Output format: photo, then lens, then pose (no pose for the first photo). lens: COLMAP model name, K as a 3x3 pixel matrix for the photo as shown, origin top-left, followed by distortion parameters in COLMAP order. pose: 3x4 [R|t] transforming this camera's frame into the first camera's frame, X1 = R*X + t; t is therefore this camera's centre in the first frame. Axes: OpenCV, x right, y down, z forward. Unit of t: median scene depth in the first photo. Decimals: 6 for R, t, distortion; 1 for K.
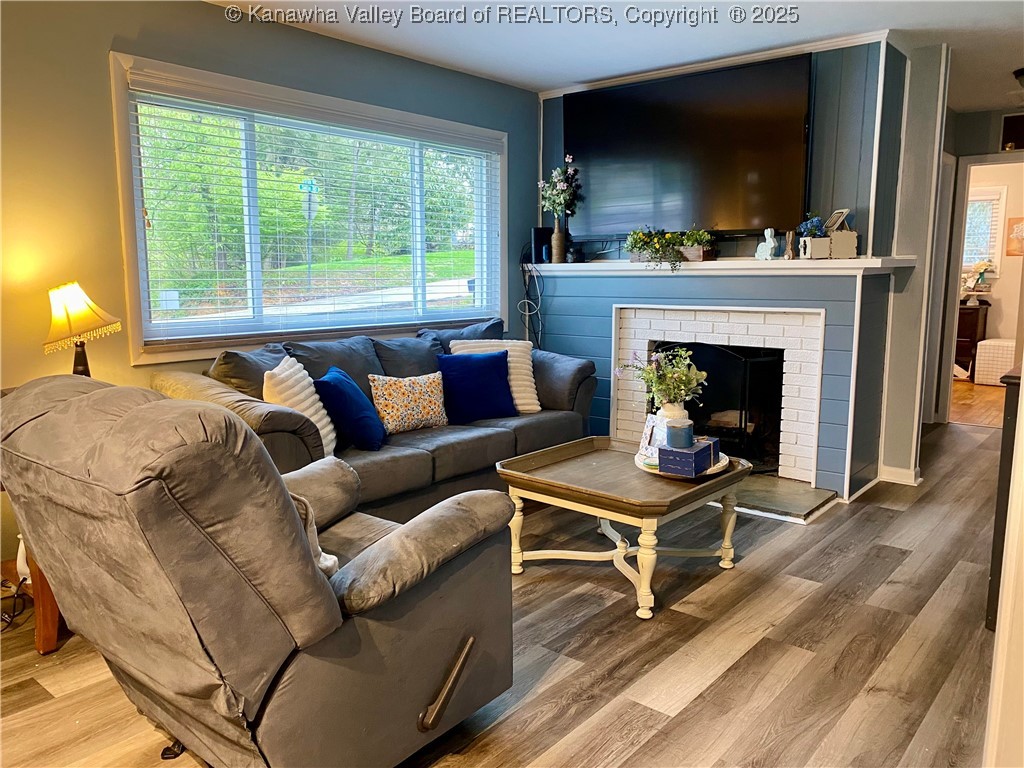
lens RADIAL K [[777.9, 0, 512.0], [0, 777.9, 384.0], [0, 0, 1]] dist [0.095024, -0.184974]
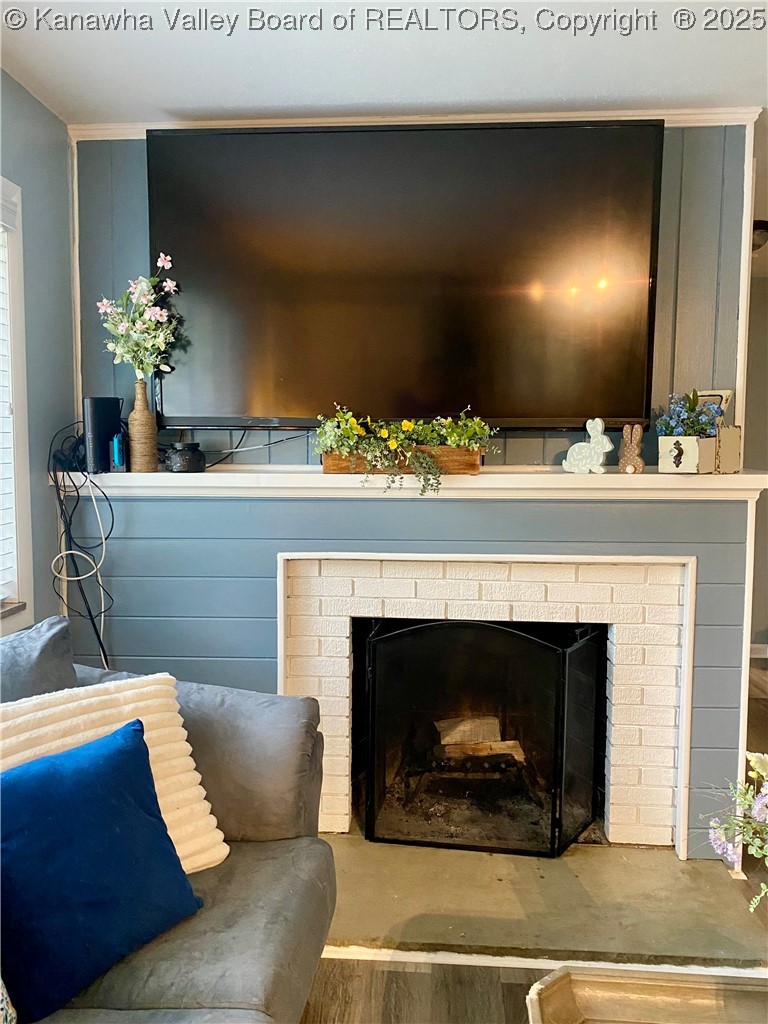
lens RADIAL K [[772.0, 0, 384.0], [0, 772.0, 512.0], [0, 0, 1]] dist [0.019722, 0.001737]
pose [[0.807187, -0.040461, 0.588908, -0.110264], [0.080667, 0.995850, -0.042146, -0.102802], [-0.584758, 0.081525, 0.807101, 0.554149]]
